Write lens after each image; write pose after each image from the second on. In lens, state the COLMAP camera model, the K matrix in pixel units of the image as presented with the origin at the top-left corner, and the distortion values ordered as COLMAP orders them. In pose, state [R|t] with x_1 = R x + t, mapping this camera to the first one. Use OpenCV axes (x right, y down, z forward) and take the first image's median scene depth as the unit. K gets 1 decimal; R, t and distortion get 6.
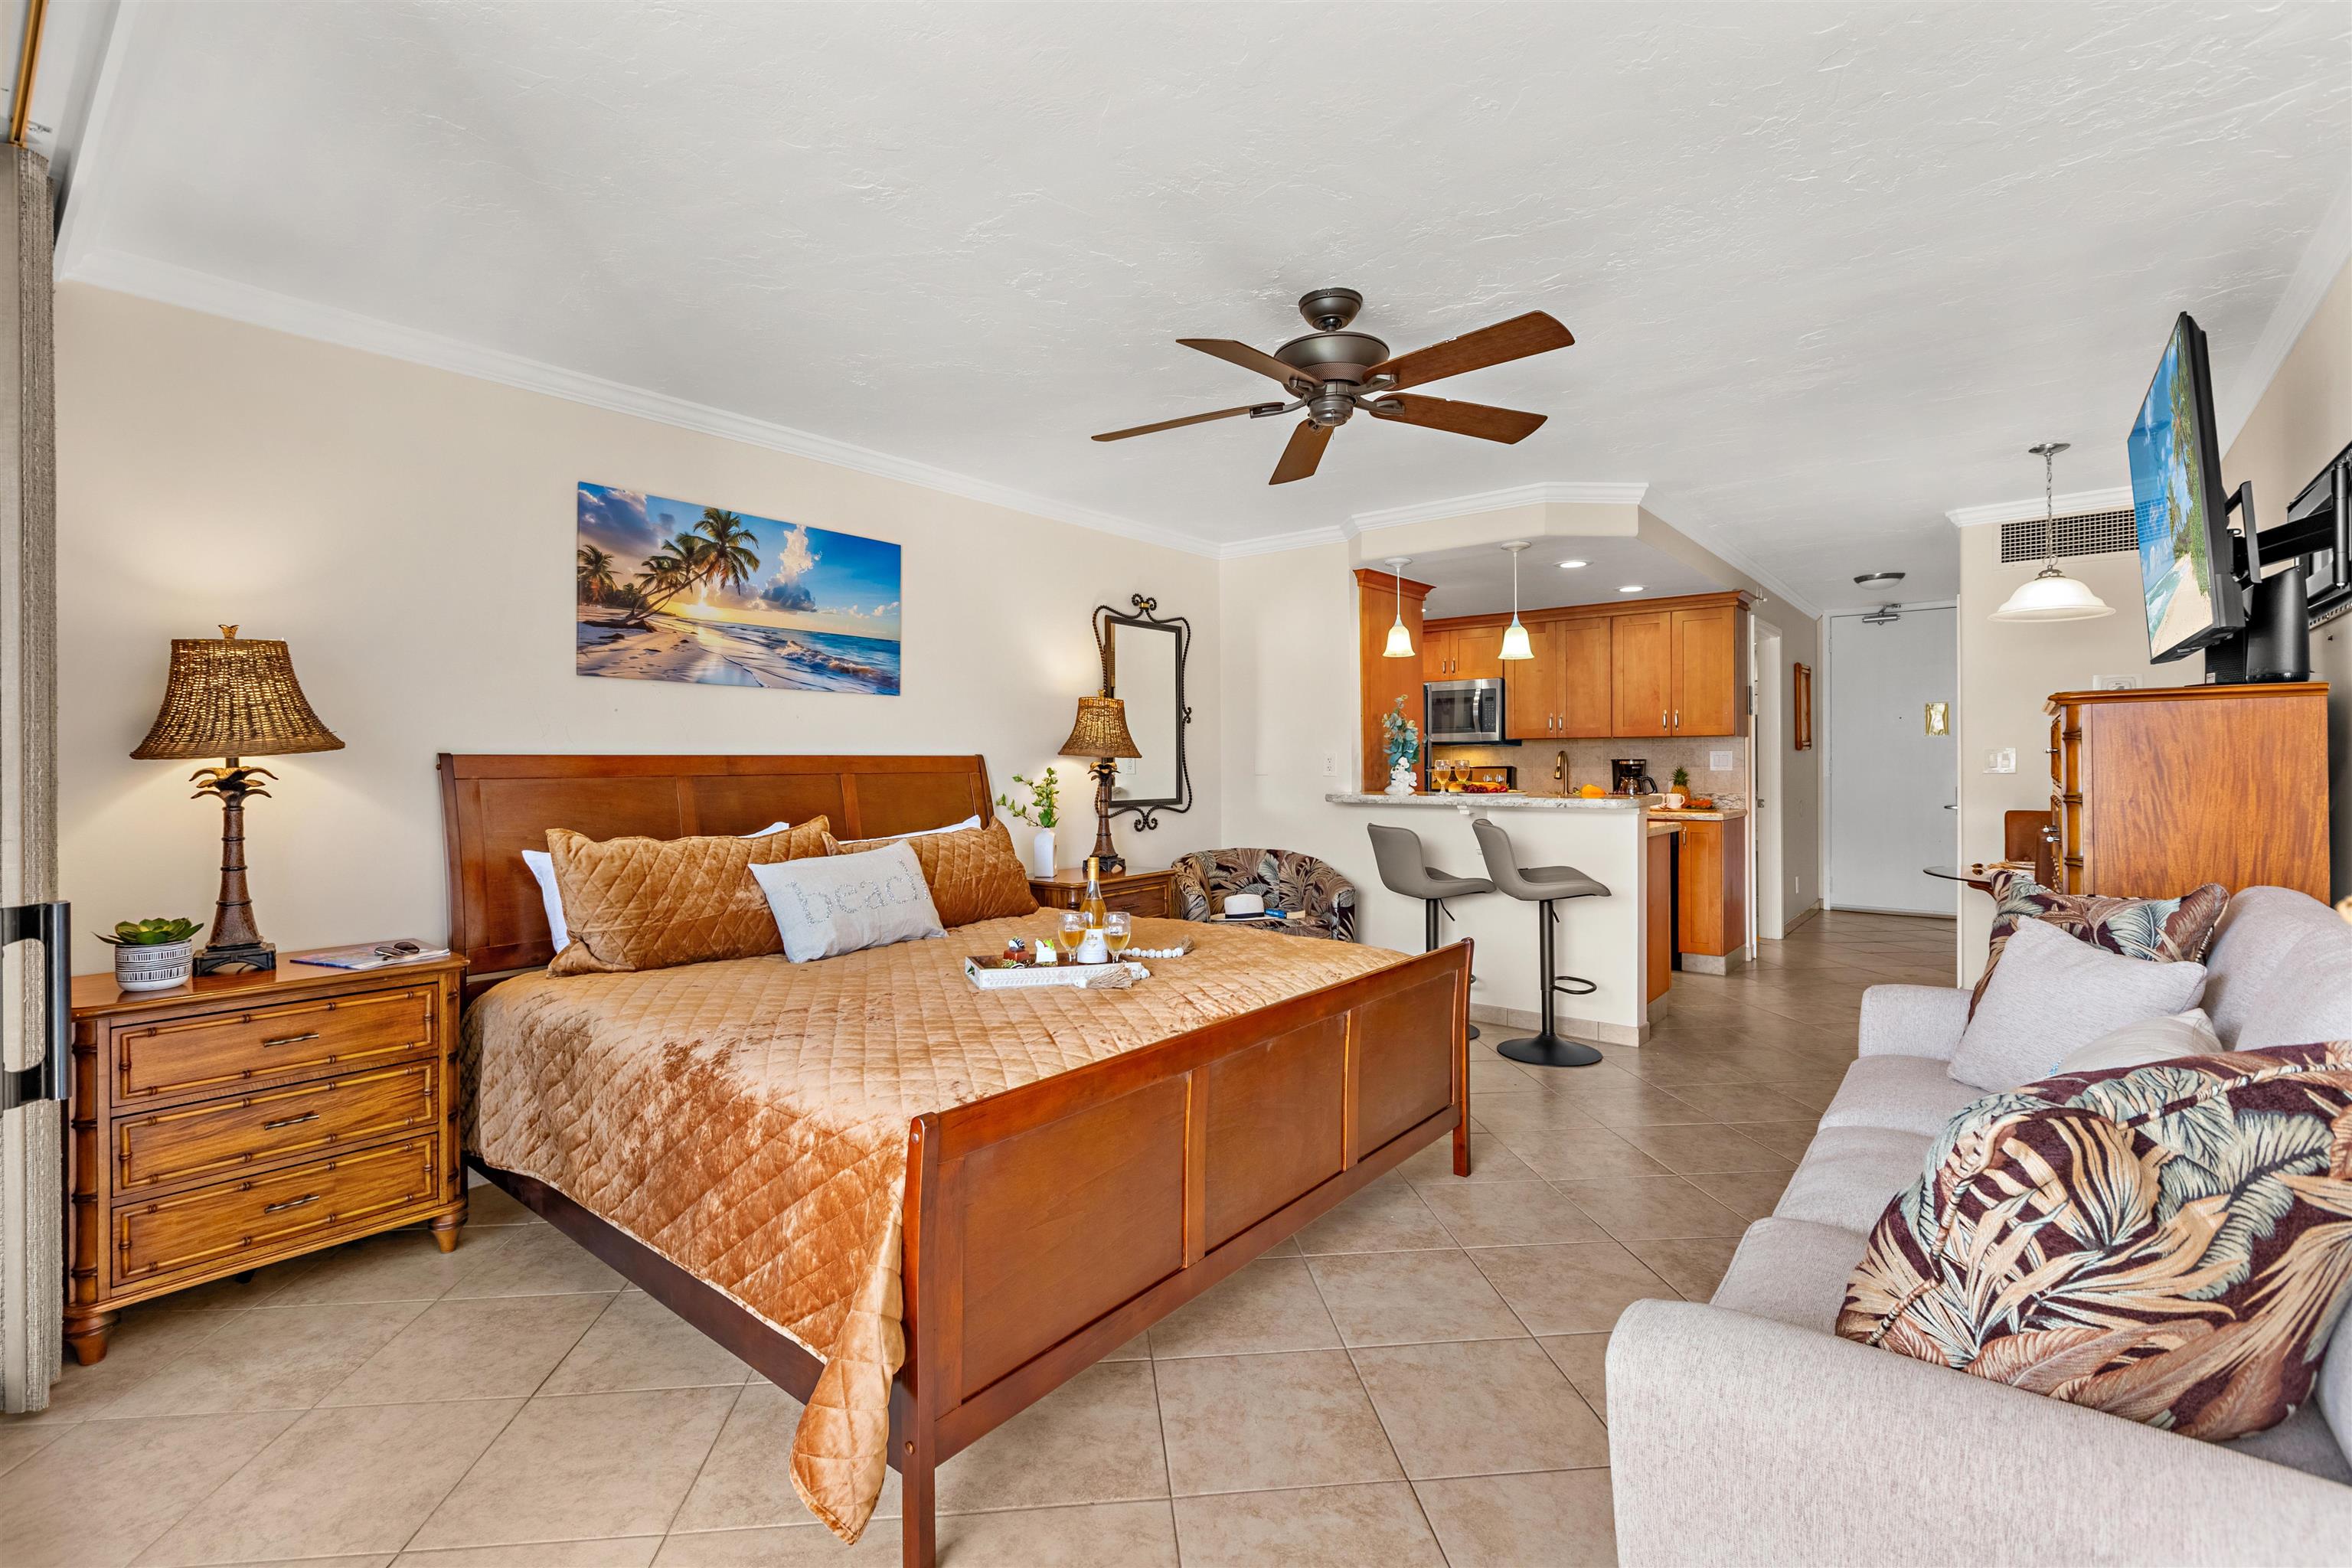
lens RADIAL K [[1083.4, 0, 1146.4], [0, 1083.4, 765.2], [0, 0, 1]] dist [0.004664, 0.000508]
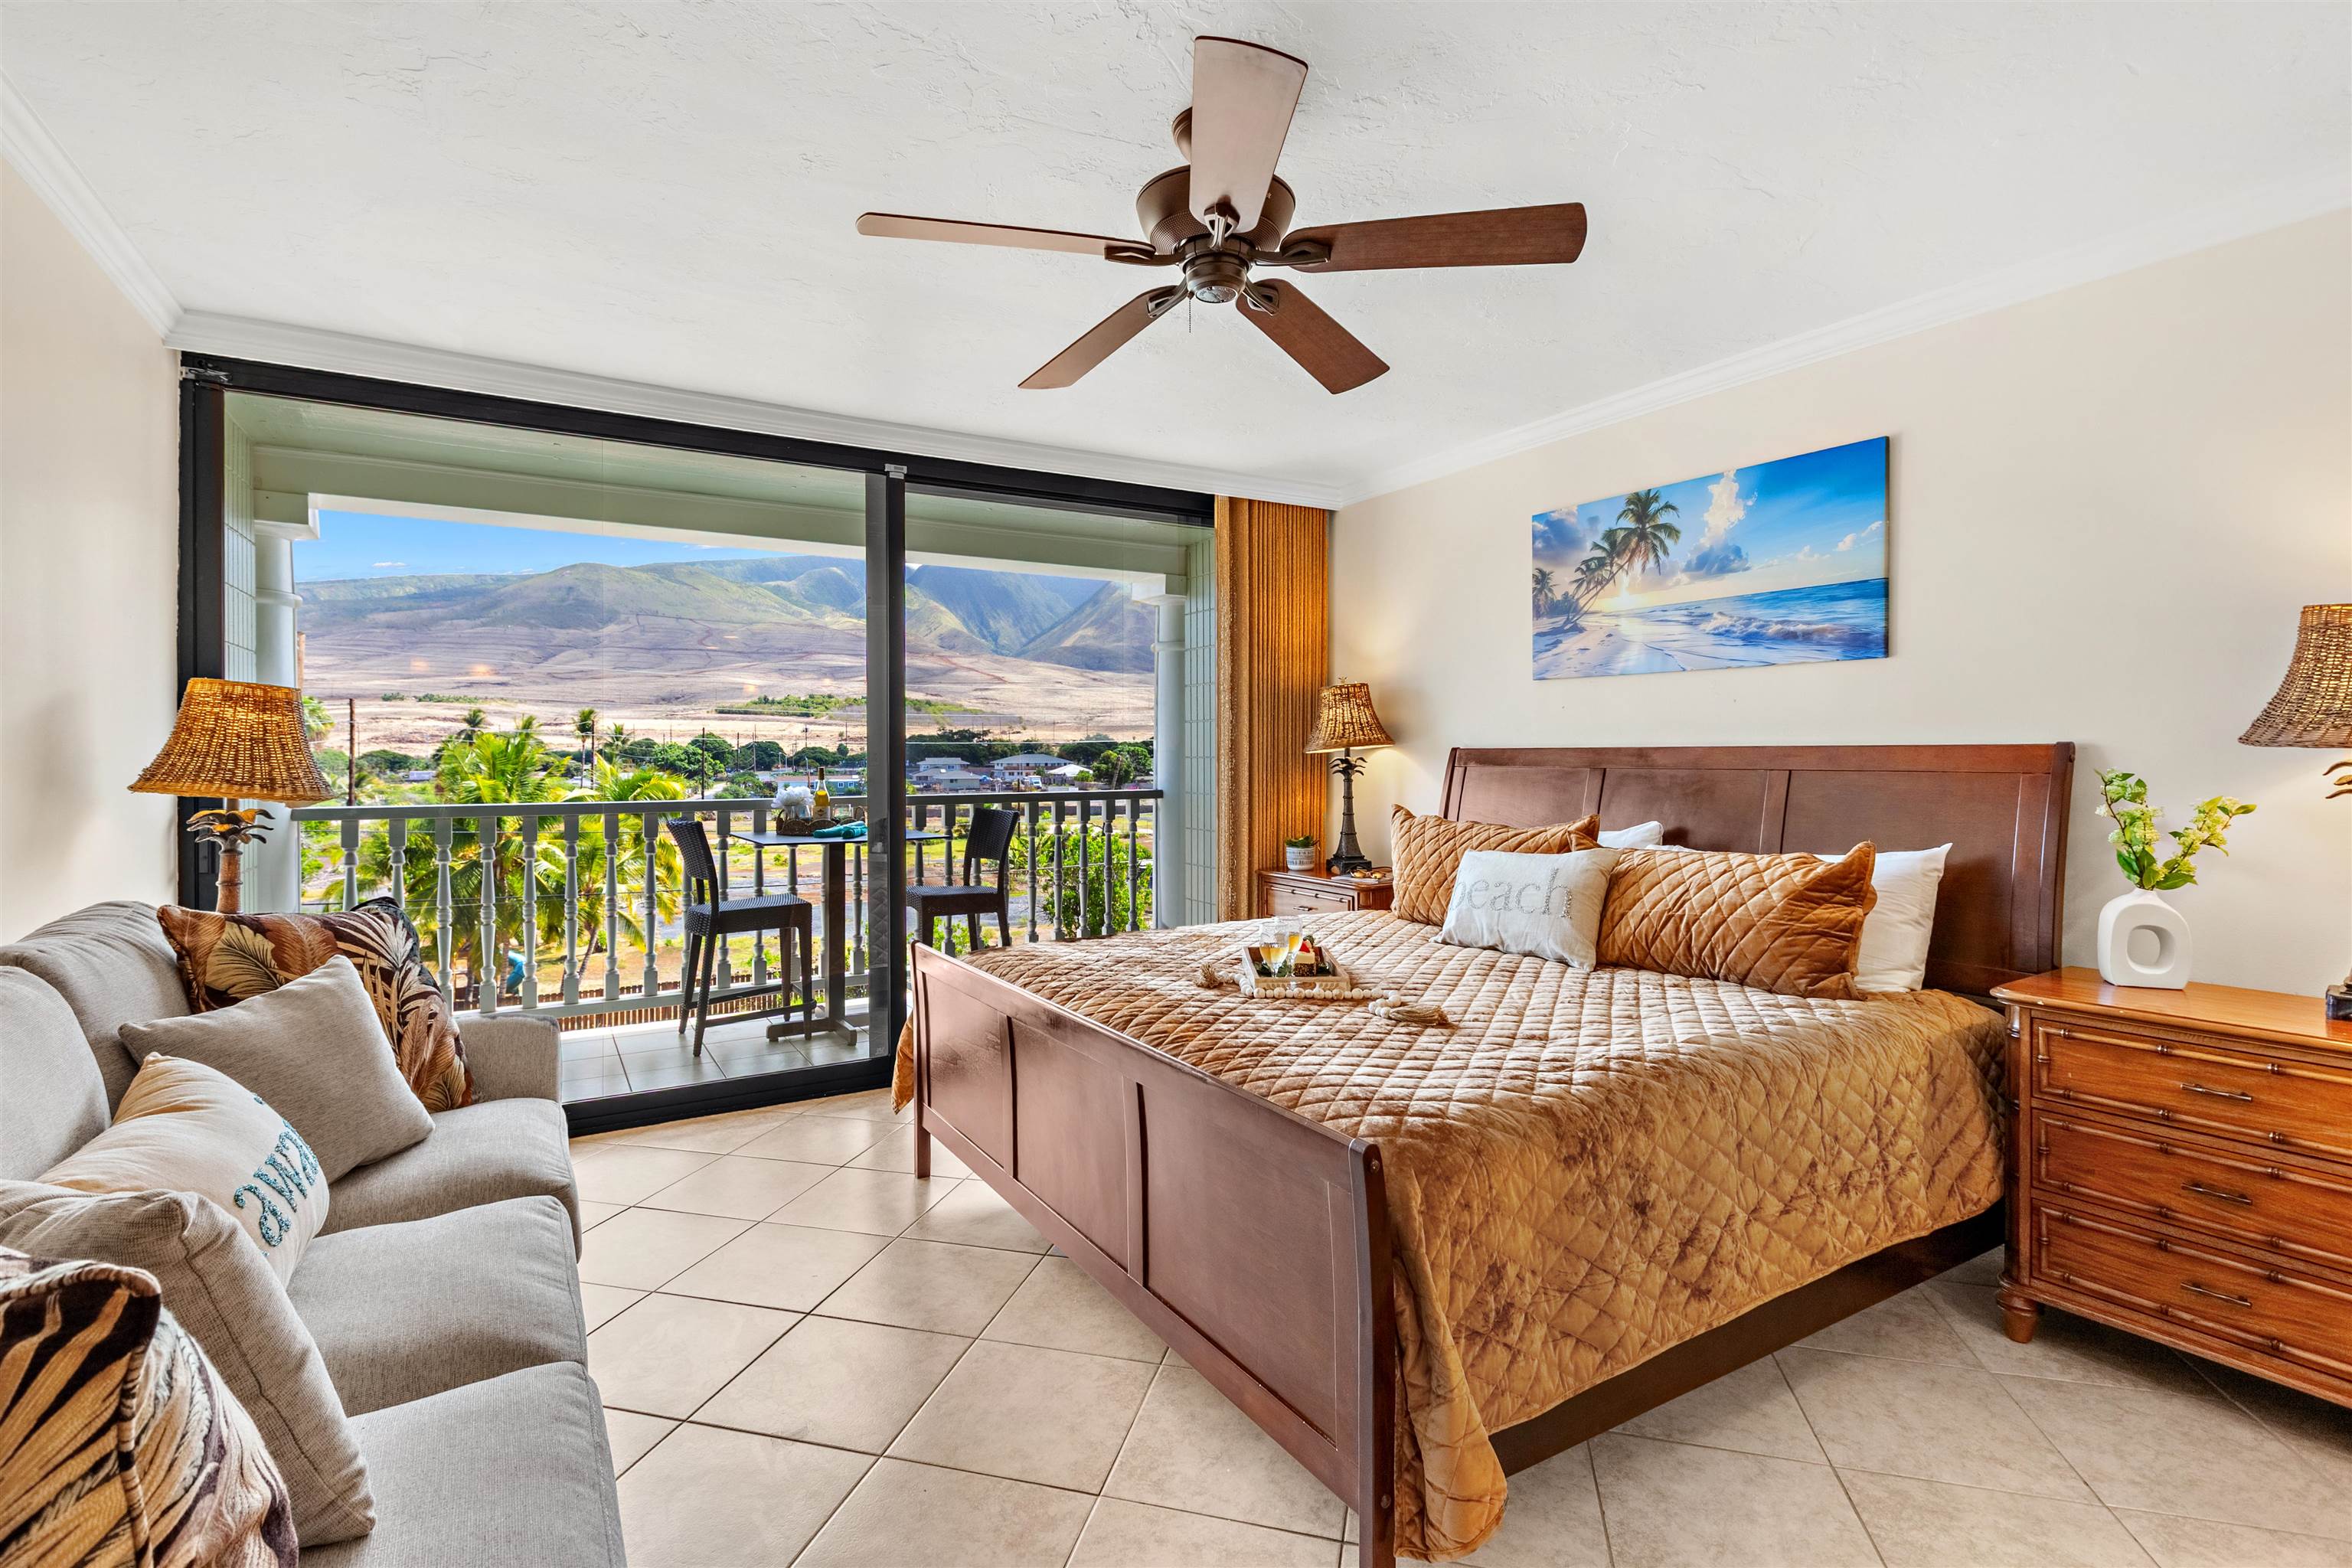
lens RADIAL K [[1083.4, 0, 1141.5], [0, 1083.4, 751.4], [0, 0, 1]] dist [0.004664, 0.000508]
pose [[-0.343519, 0.006604, -0.939122, 0.475030], [0.007077, 0.999965, 0.004443, -0.009245], [0.939119, -0.005120, -0.343554, 0.655662]]
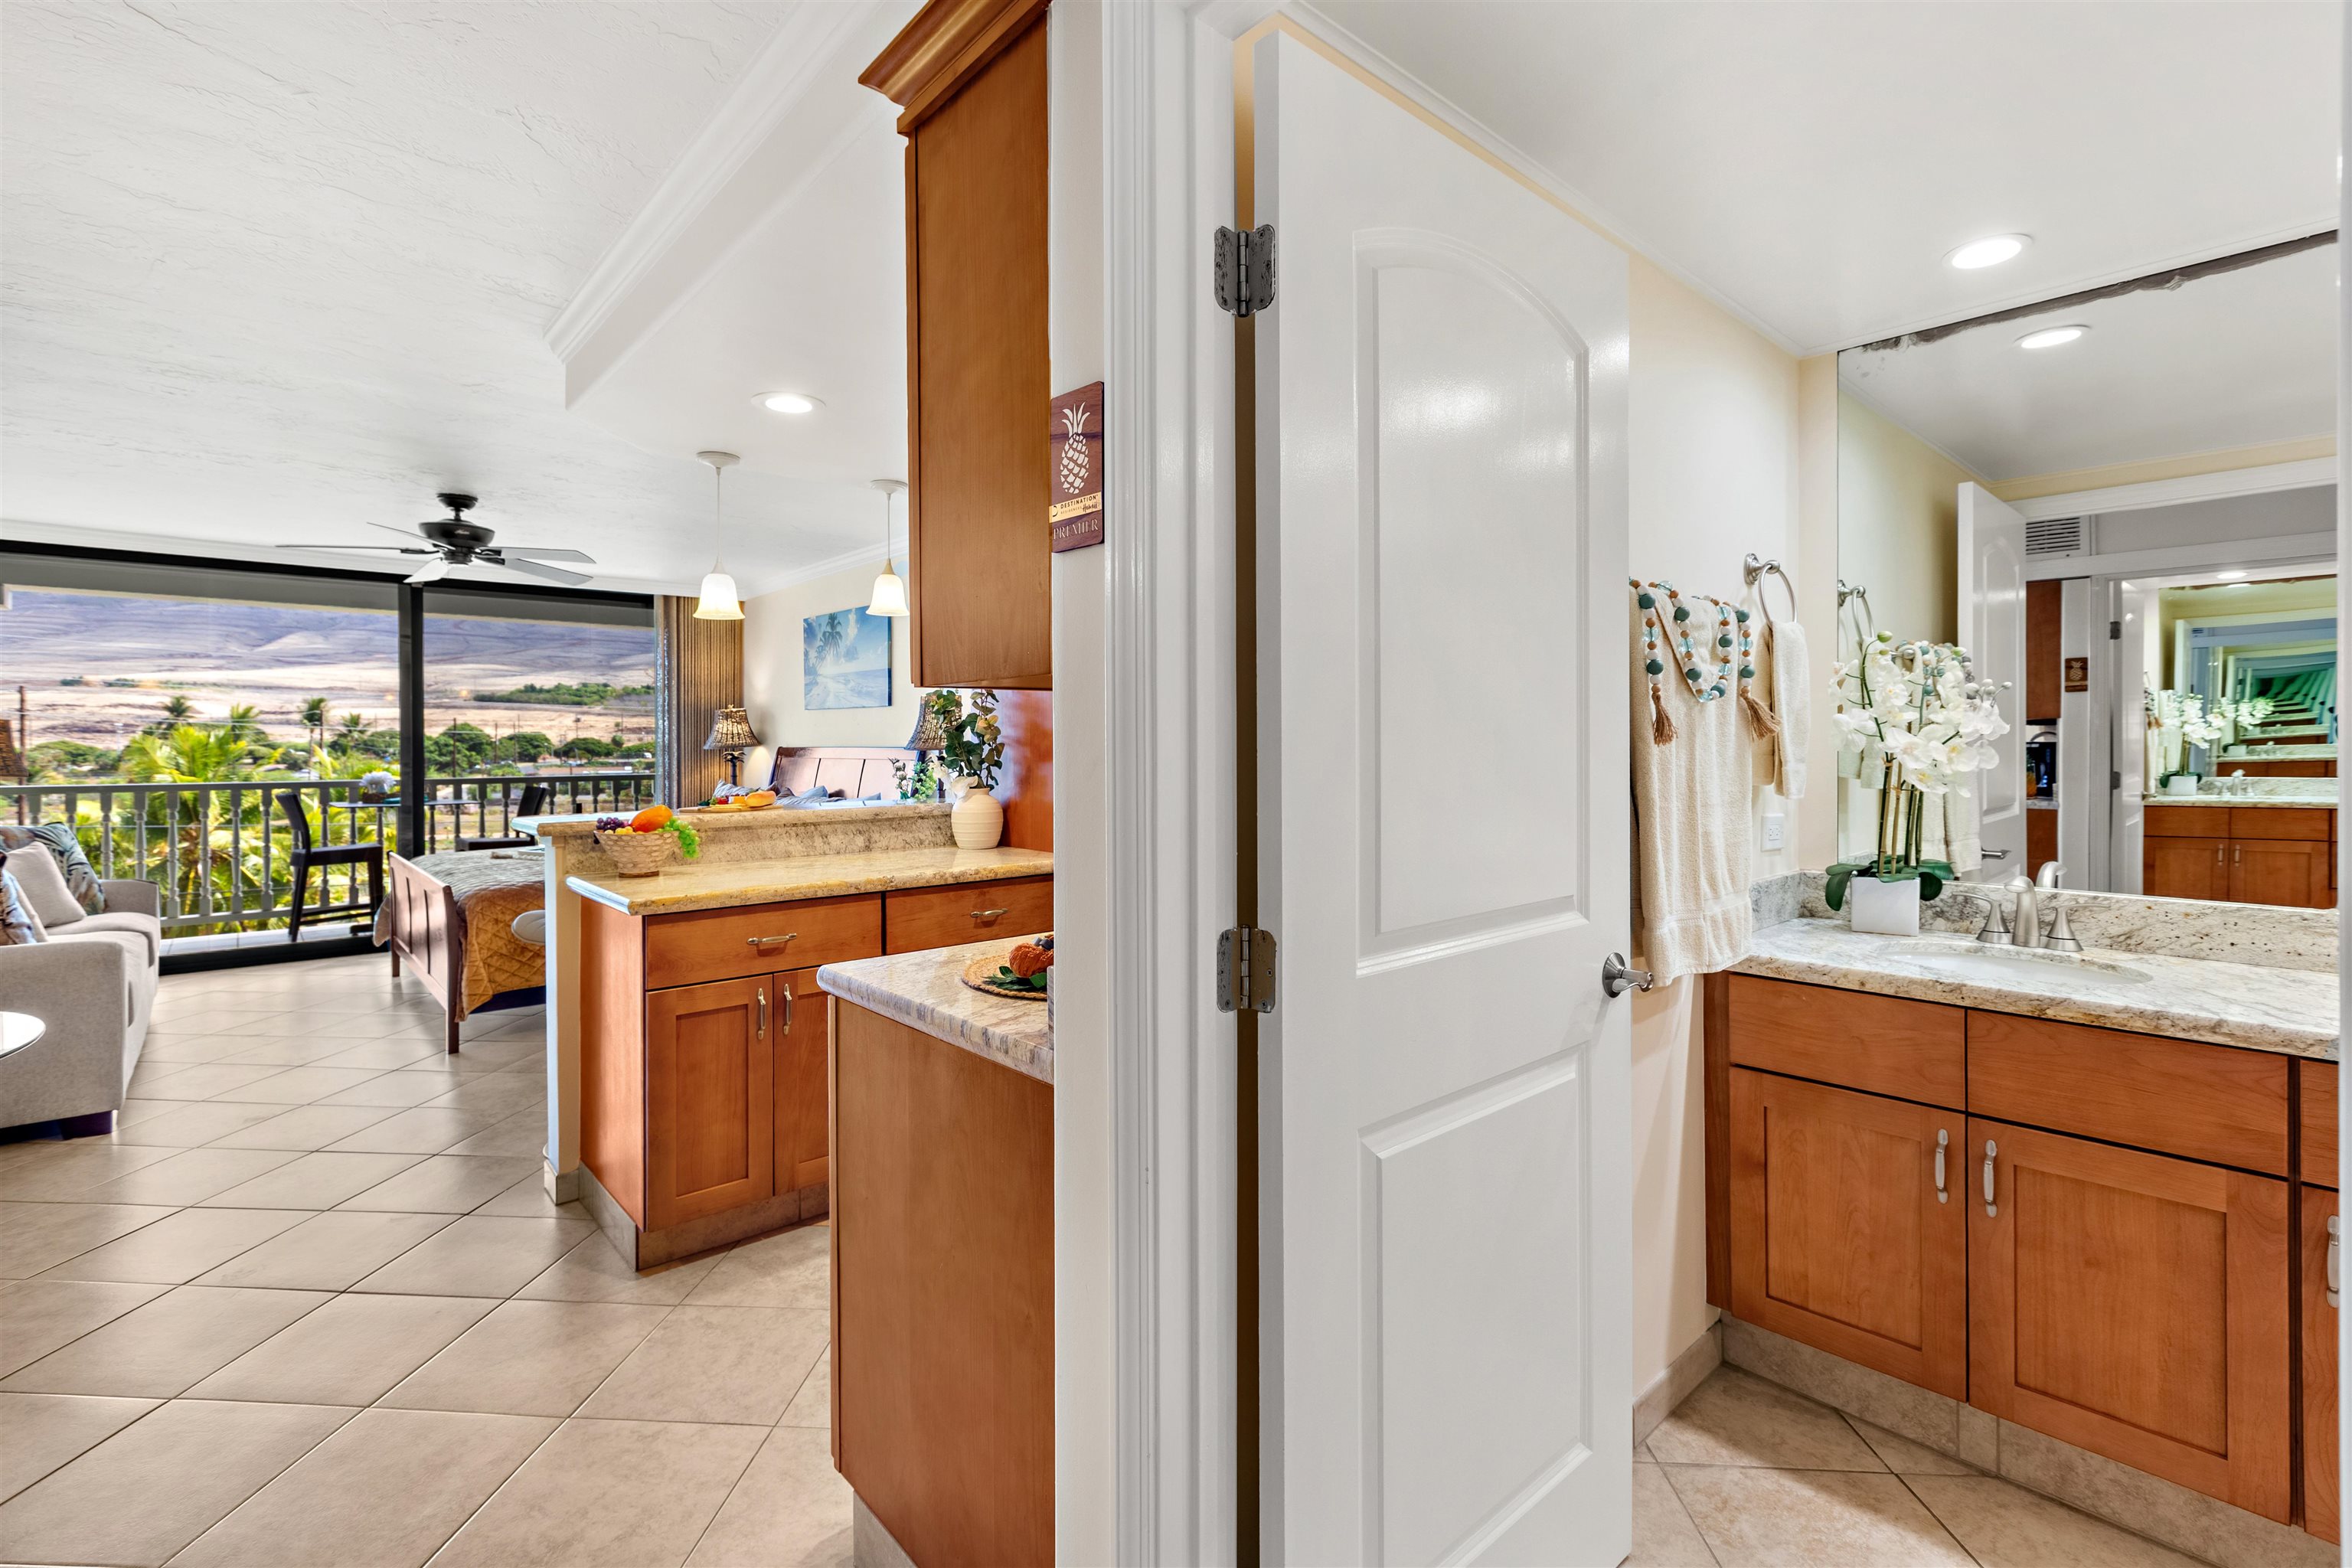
lens RADIAL K [[1083.4, 0, 1146.2], [0, 1083.4, 744.0], [0, 0, 1]] dist [0.004664, 0.000508]
pose [[-0.176479, 0.008160, -0.984271, 0.936780], [0.005905, 0.999956, 0.007231, -0.018046], [0.984287, -0.004536, -0.176519, 1.319068]]
